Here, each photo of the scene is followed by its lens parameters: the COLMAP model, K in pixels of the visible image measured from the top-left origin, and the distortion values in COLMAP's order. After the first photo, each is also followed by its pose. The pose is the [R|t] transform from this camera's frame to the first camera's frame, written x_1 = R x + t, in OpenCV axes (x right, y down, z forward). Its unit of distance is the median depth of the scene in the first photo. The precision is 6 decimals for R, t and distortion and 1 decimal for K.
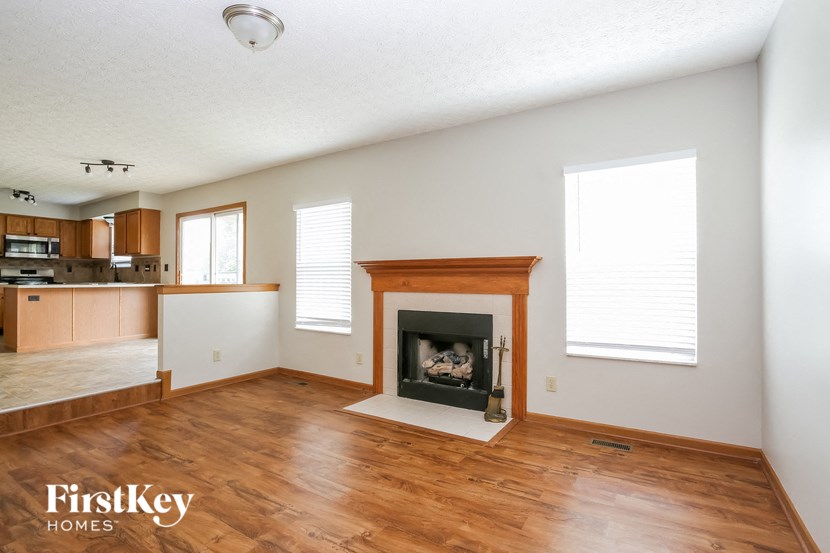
lens RADIAL K [[396.5, 0, 420.0], [0, 396.5, 275.9], [0, 0, 1]] dist [0.003494, 0.000304]
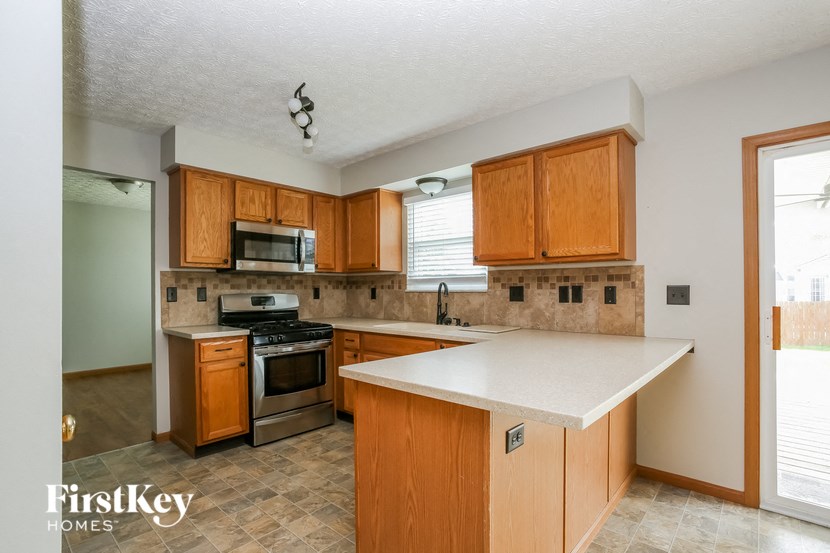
lens RADIAL K [[396.5, 0, 410.6], [0, 396.5, 283.6], [0, 0, 1]] dist [0.003494, 0.000304]
pose [[0.985376, -0.006127, -0.170284, -0.723711], [0.005150, 0.999968, -0.006178, -0.026994], [0.170317, 0.005211, 0.985376, 0.554600]]
